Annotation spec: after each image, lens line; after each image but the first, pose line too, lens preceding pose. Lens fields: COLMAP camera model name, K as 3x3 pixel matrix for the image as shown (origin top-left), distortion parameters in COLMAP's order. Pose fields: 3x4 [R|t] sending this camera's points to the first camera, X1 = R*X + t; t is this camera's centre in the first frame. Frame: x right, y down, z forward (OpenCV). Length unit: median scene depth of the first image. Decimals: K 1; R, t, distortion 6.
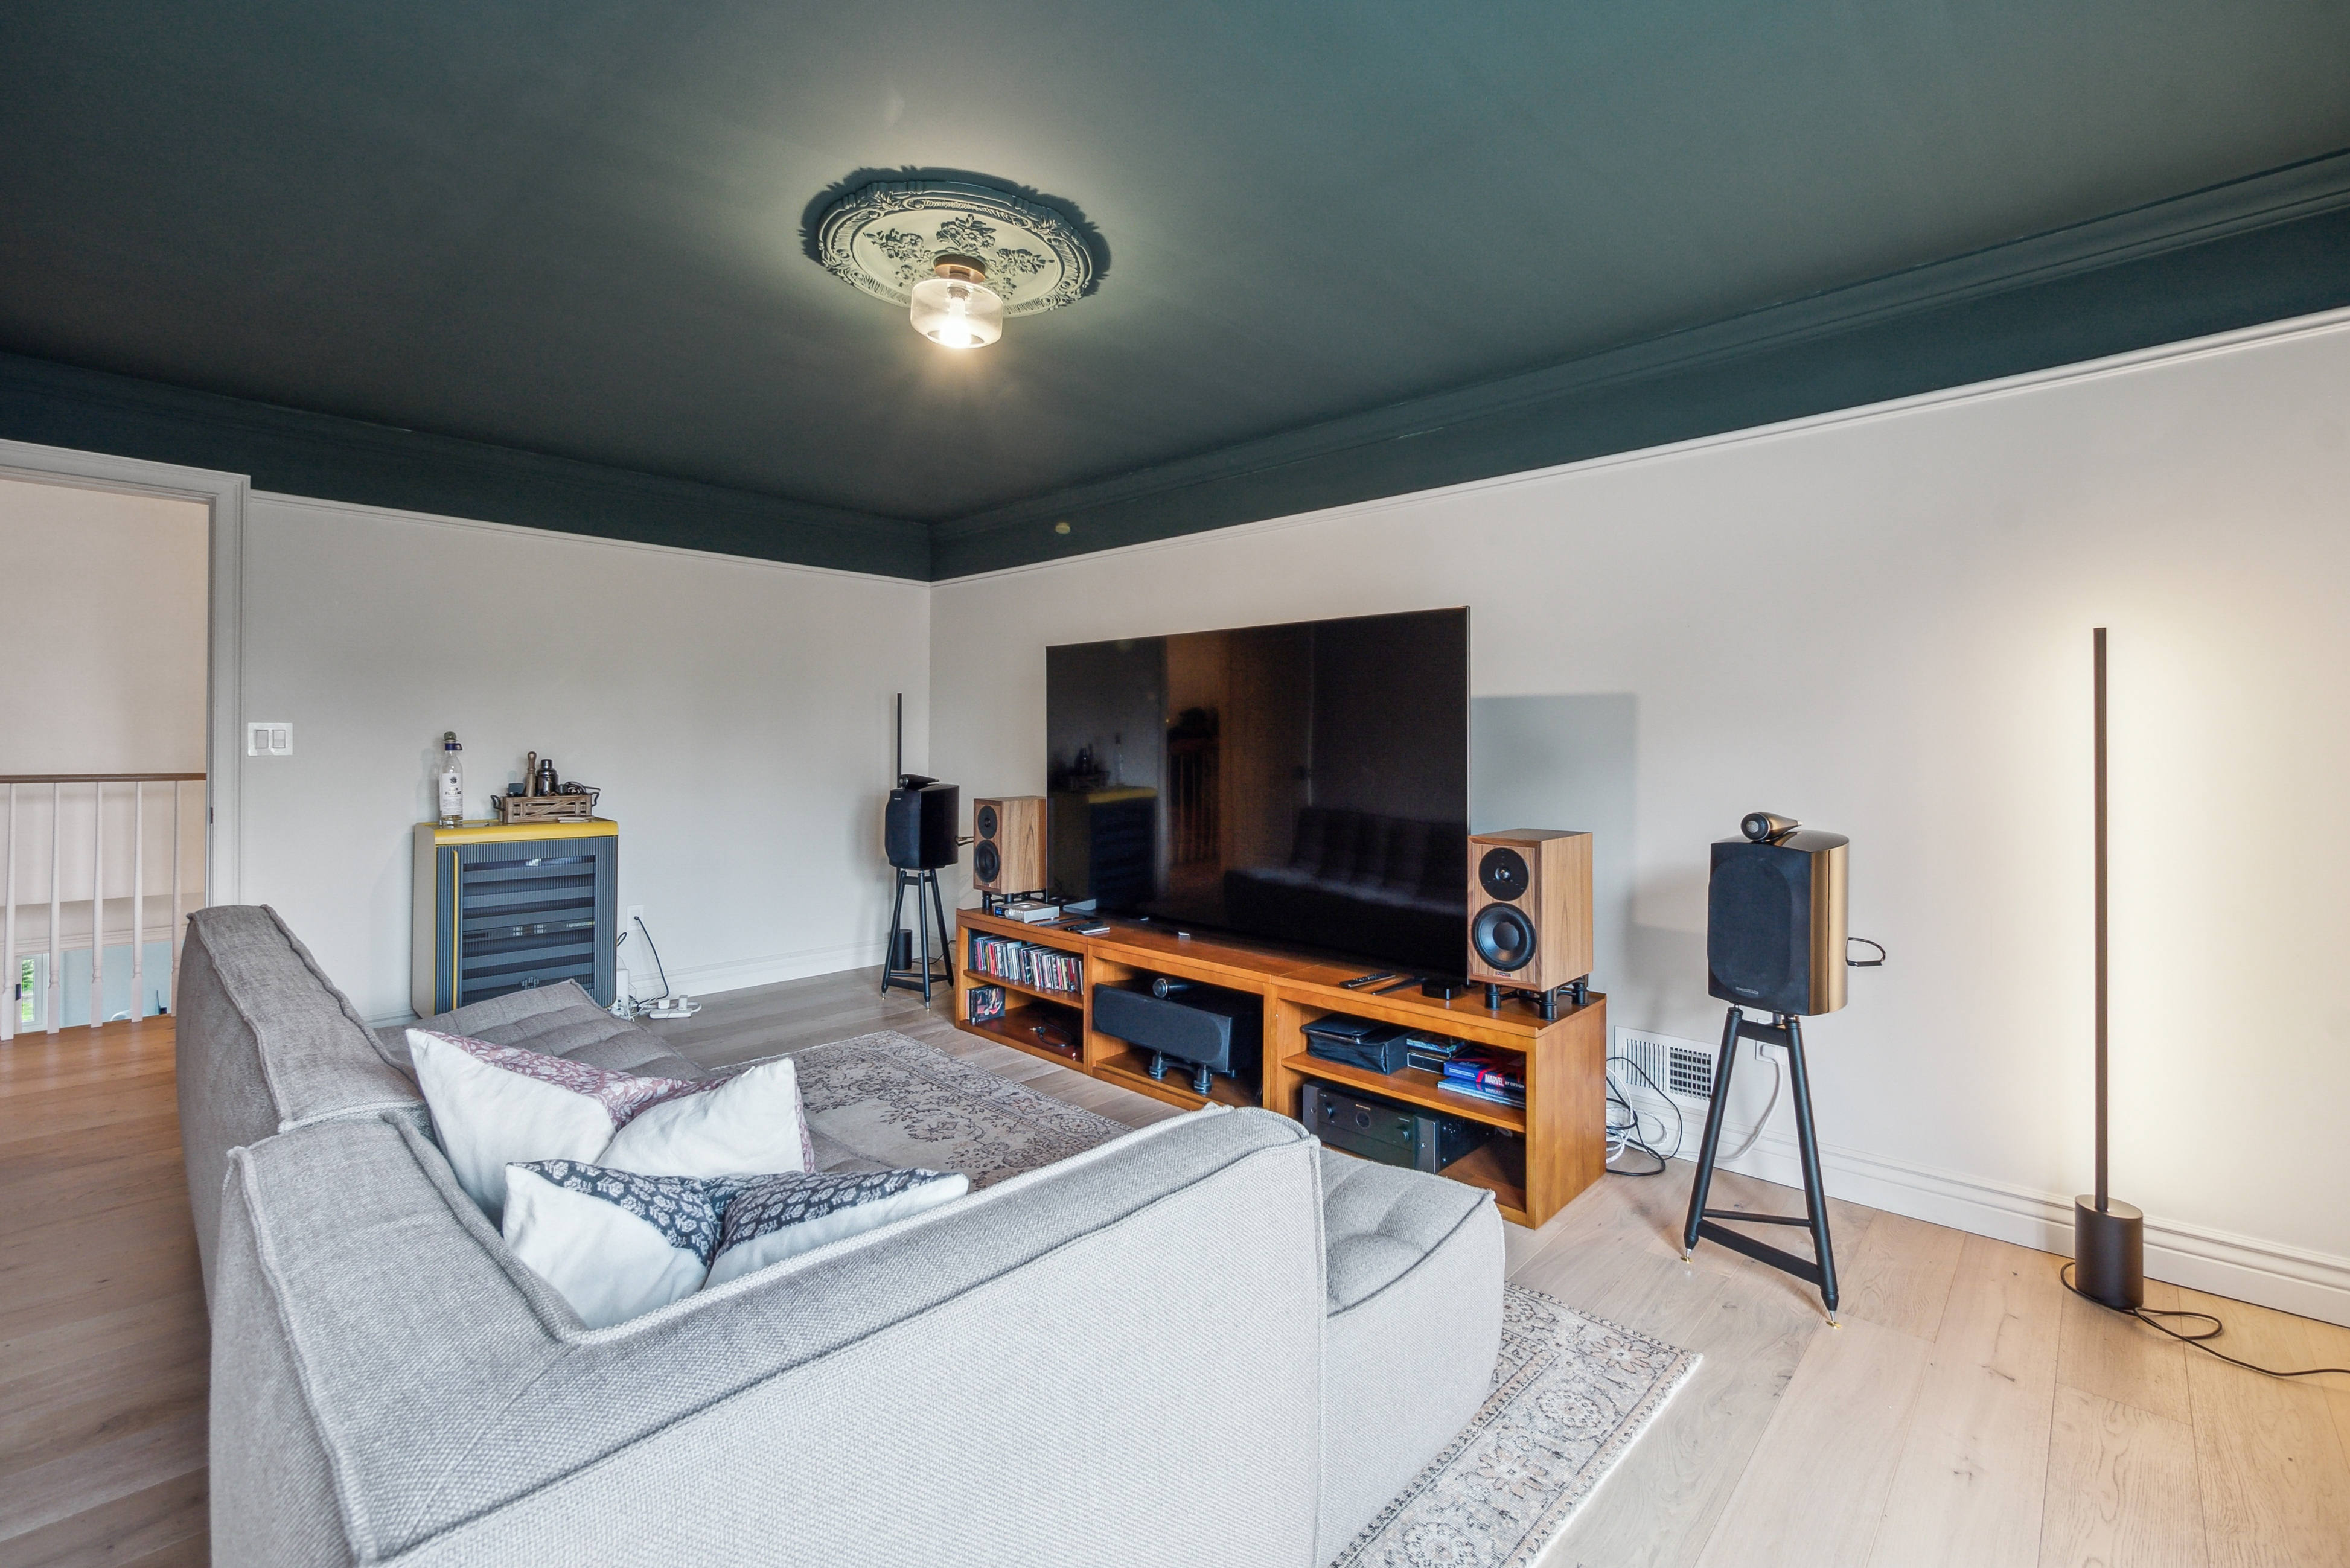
lens RADIAL K [[1001.8, 0, 1165.8], [0, 1001.8, 732.9], [0, 0, 1]] dist [-0.003479, -0.000166]
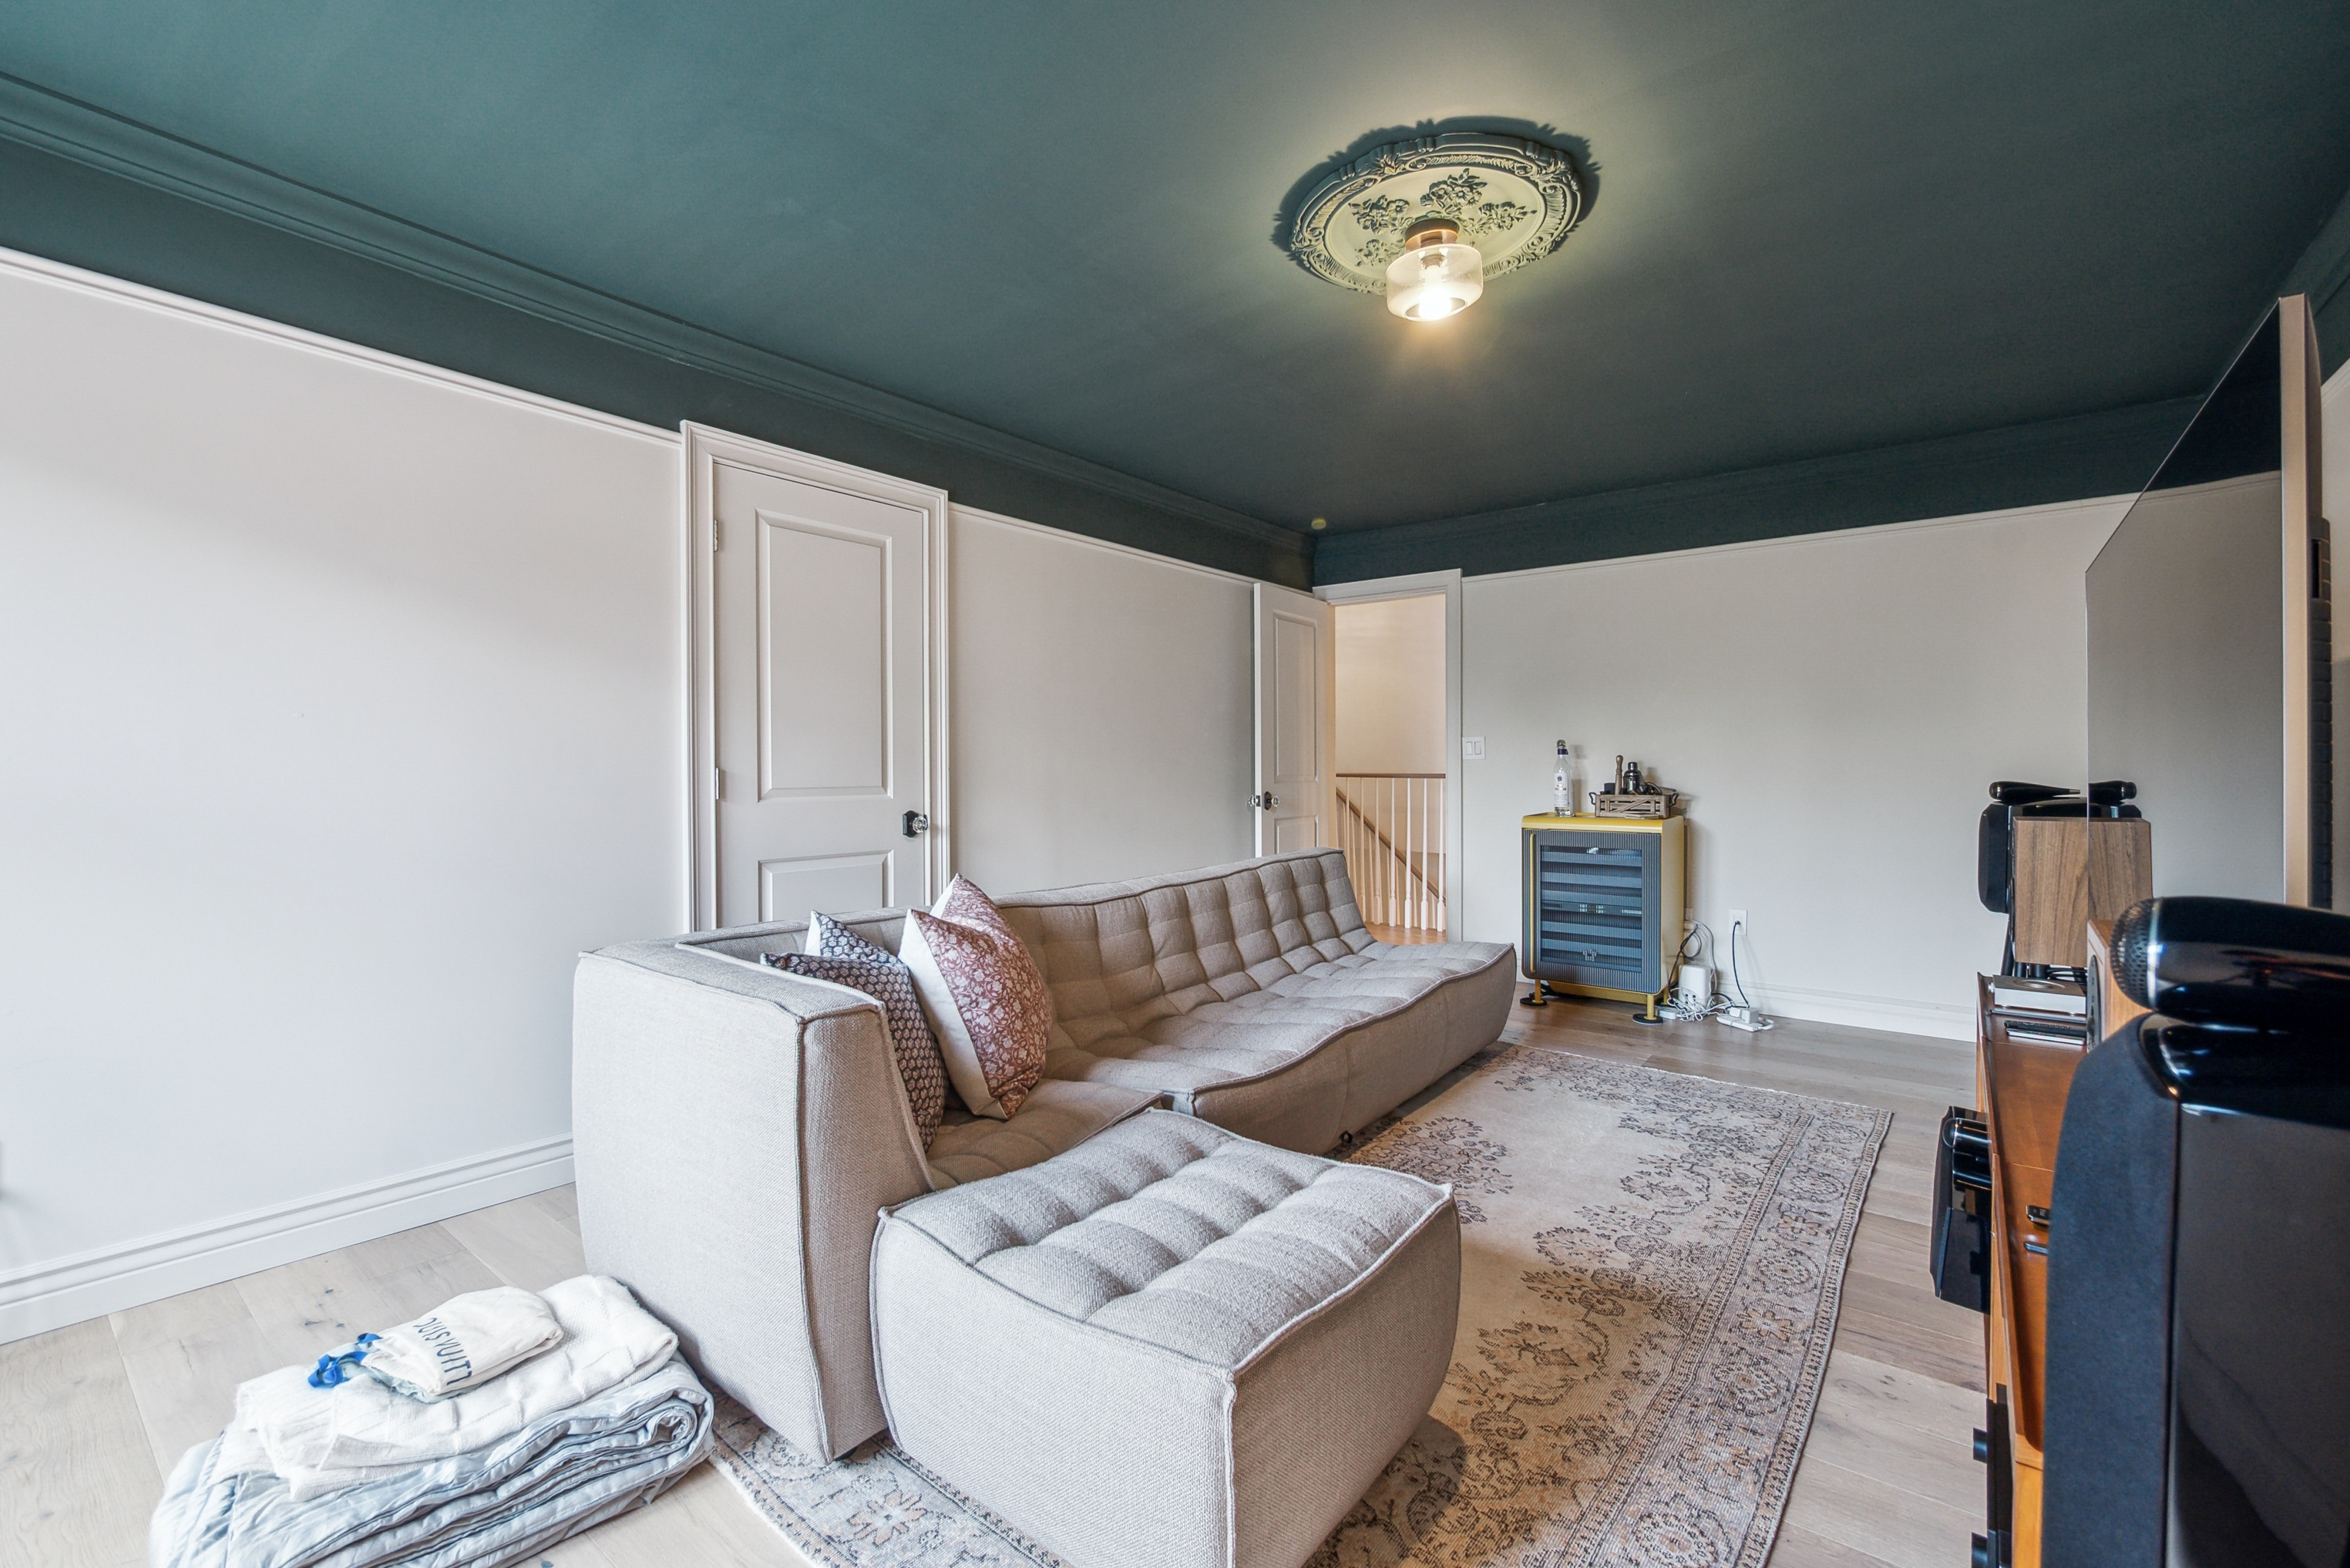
lens RADIAL K [[983.6, 0, 1191.4], [0, 983.6, 769.6], [0, 0, 1]] dist [-0.010059, -0.000088]
pose [[0.109124, 0.001493, -0.994027, 0.504017], [0.014620, 0.999888, 0.003107, 0.029091], [0.993921, -0.014871, 0.109090, 0.472129]]
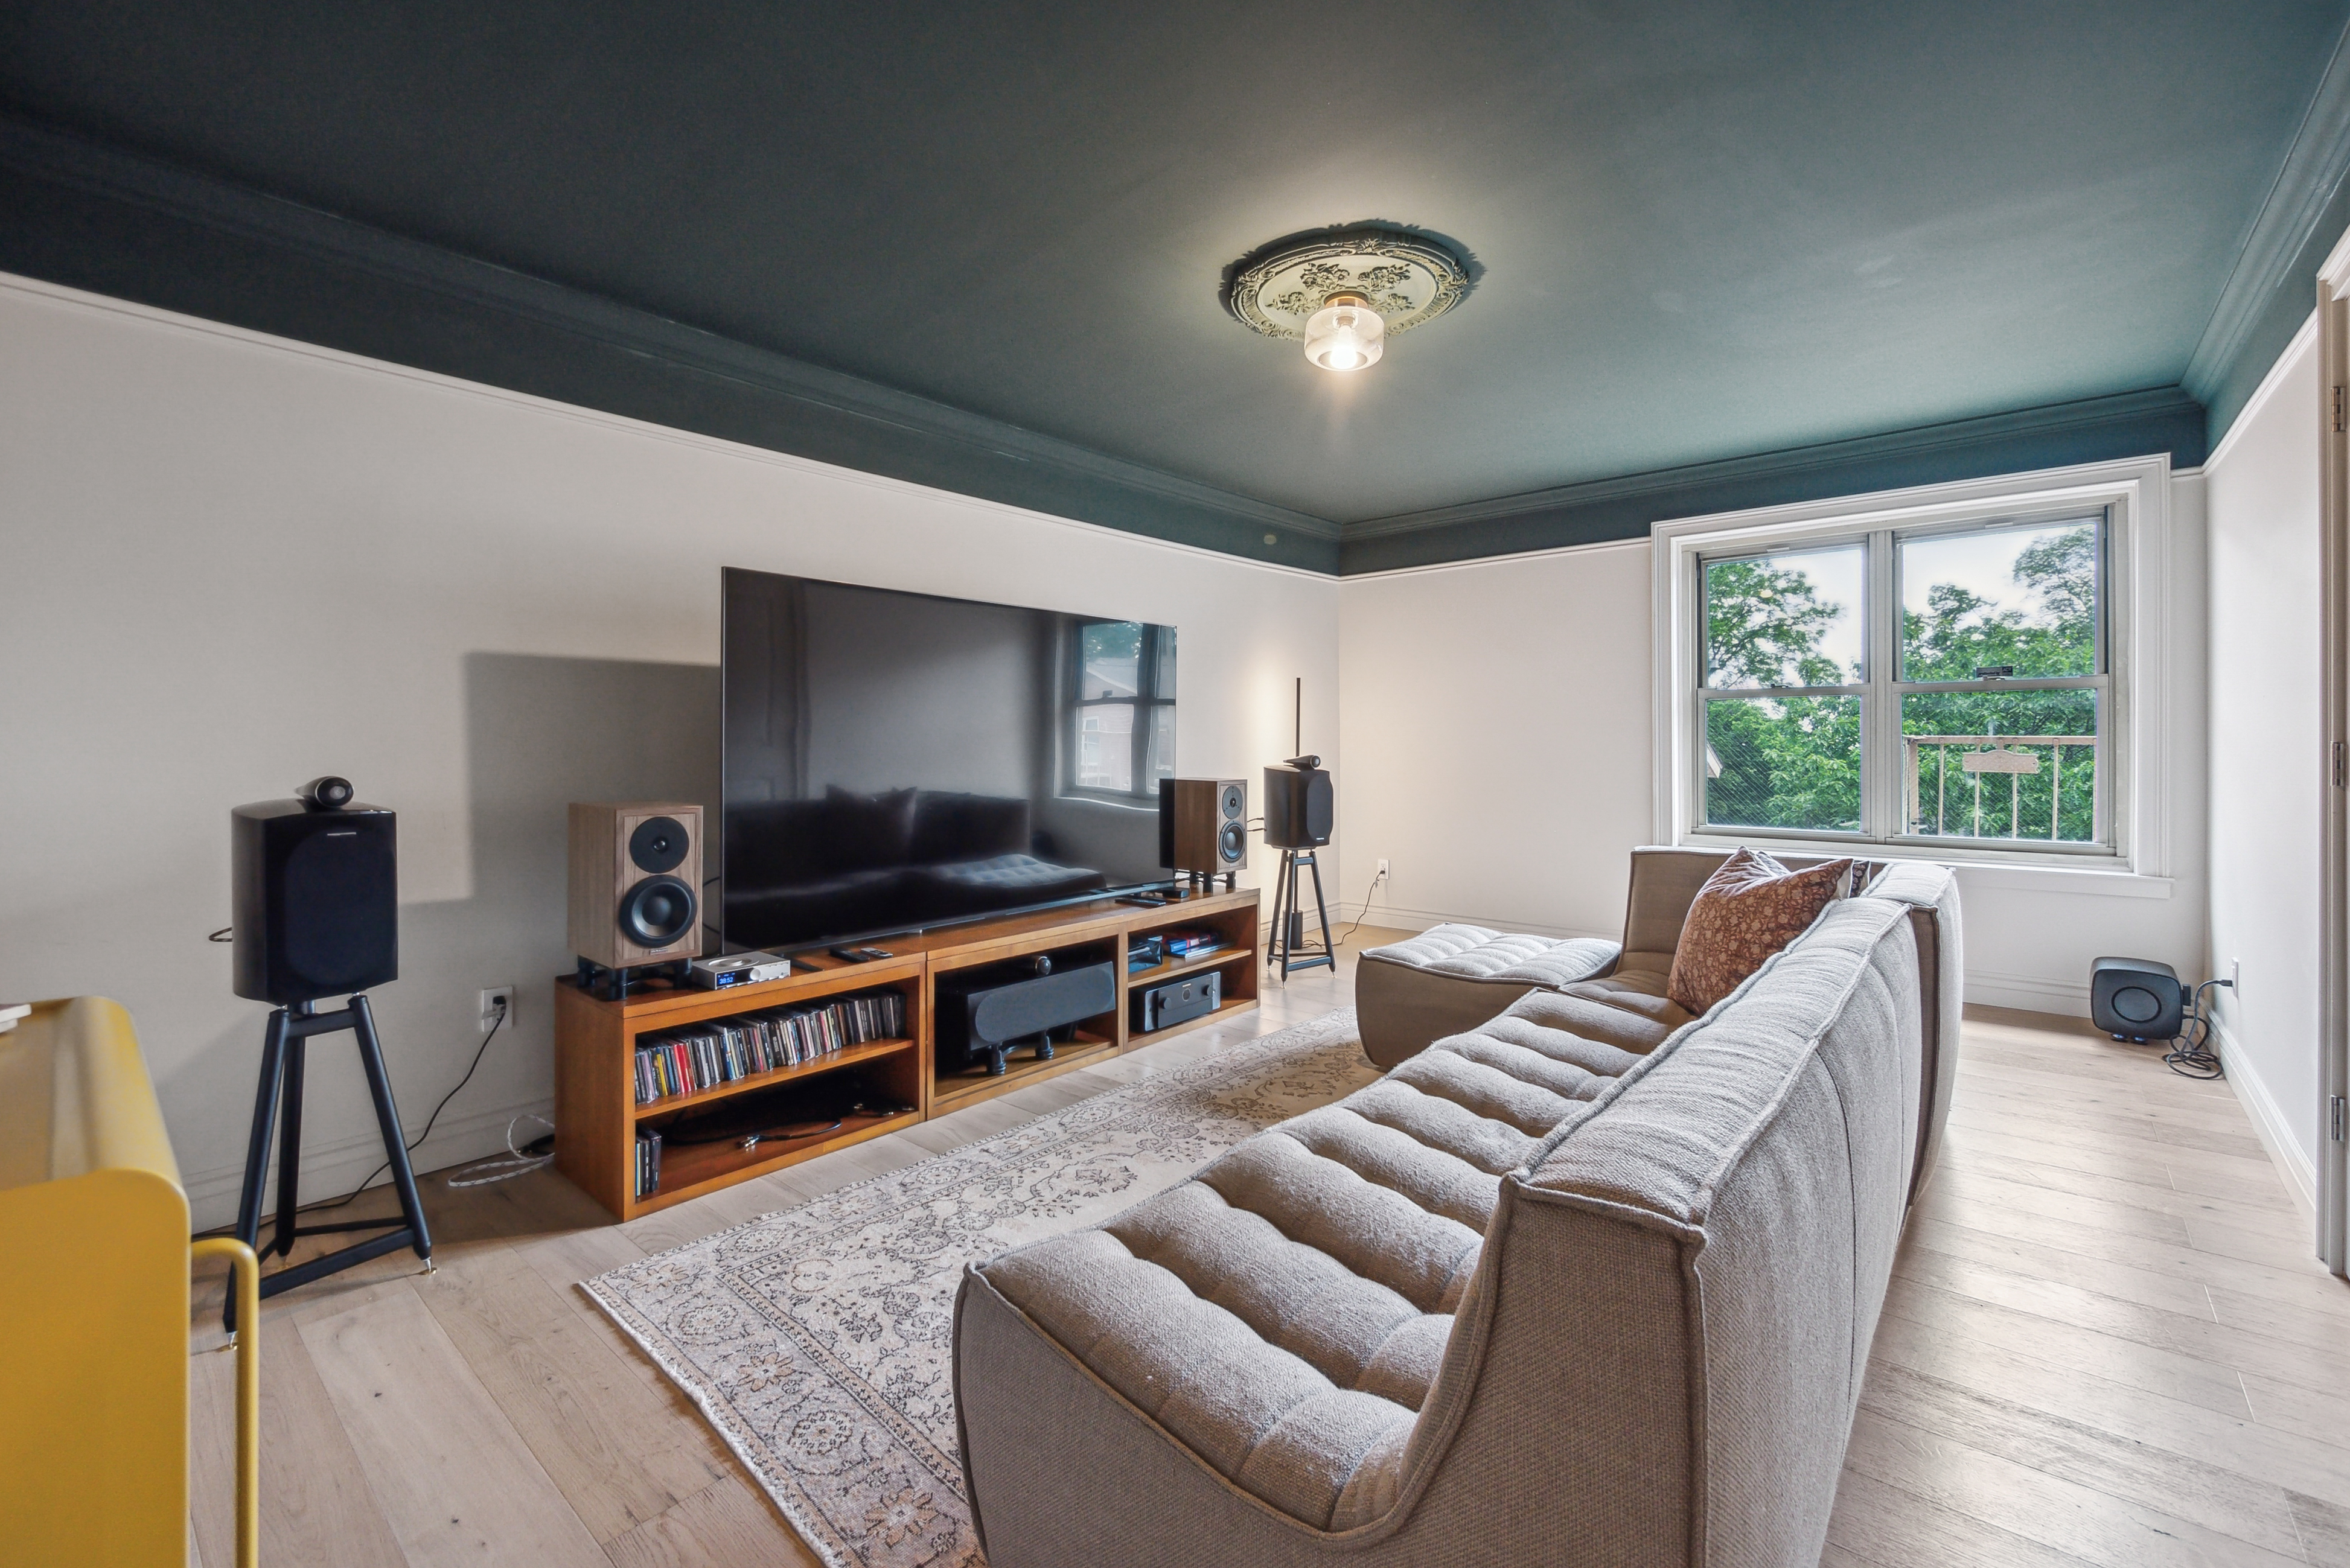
lens RADIAL K [[997.3, 0, 1167.6], [0, 997.3, 738.6], [0, 0, 1]] dist [-0.008251, -0.000083]
pose [[-0.048244, -0.001365, 0.998835, -0.957818], [-0.007004, 0.999975, 0.001029, 0.027127], [-0.998811, -0.006946, -0.048252, 0.894140]]
